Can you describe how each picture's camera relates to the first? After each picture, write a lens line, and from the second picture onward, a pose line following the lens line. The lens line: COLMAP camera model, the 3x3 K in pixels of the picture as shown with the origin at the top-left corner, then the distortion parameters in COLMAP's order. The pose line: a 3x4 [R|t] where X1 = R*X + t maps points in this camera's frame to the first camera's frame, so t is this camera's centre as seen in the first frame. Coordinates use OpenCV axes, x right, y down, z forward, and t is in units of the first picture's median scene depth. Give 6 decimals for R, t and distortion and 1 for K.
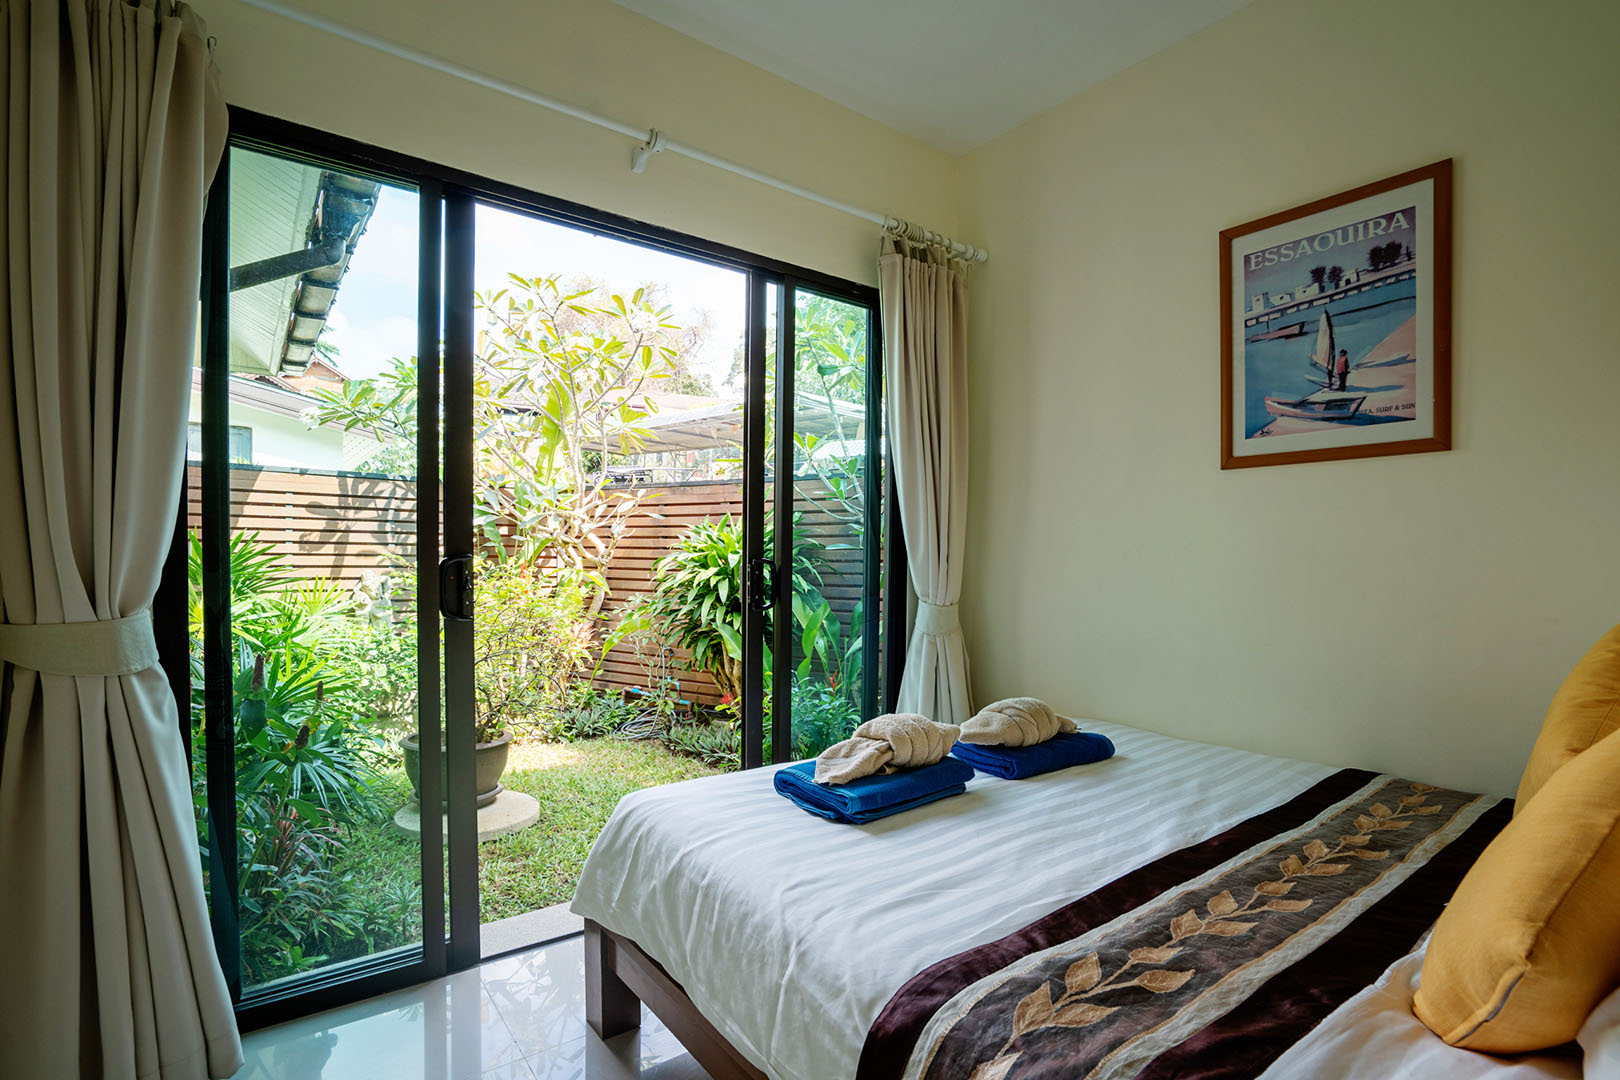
lens RADIAL K [[771.5, 0, 810.0], [0, 771.5, 540.0], [0, 0, 1]] dist [-0.065783, 0.027121]
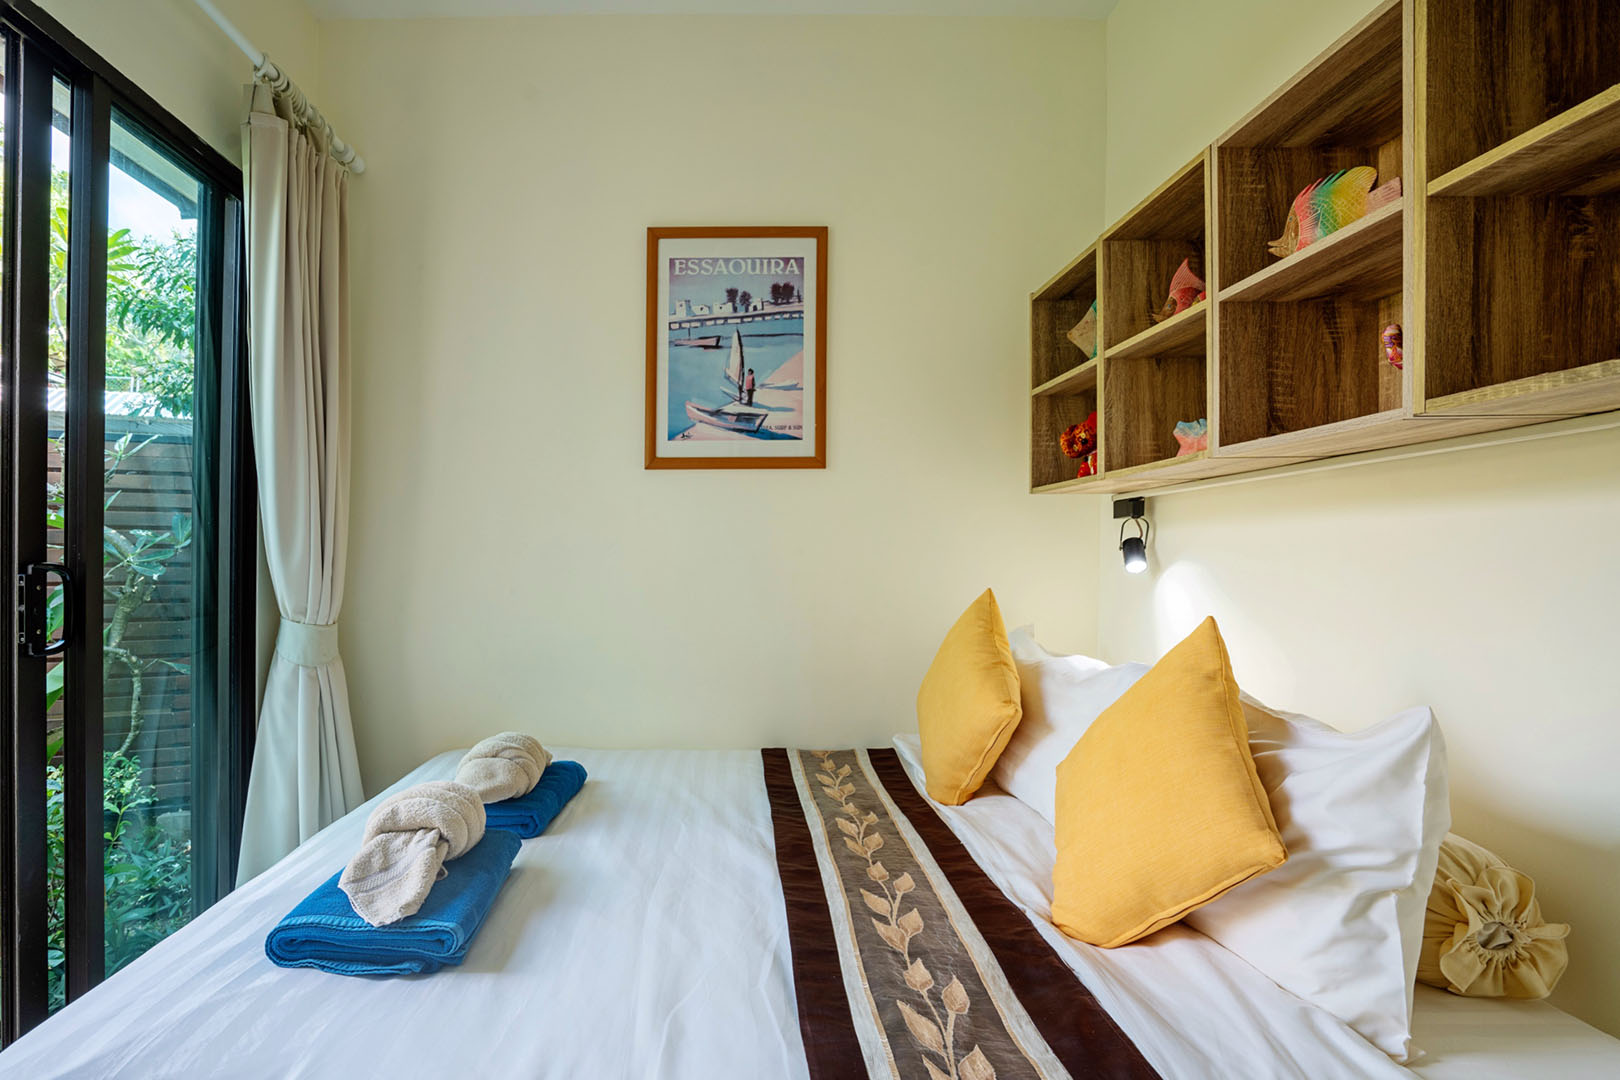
lens RADIAL K [[809.4, 0, 809.3], [0, 809.4, 552.9], [0, 0, 1]] dist [-0.070551, 0.033205]
pose [[0.605104, 0.002673, 0.796142, -0.175385], [-0.014809, 0.999859, 0.007898, 0.004945], [-0.796009, -0.016569, 0.605058, 0.213460]]
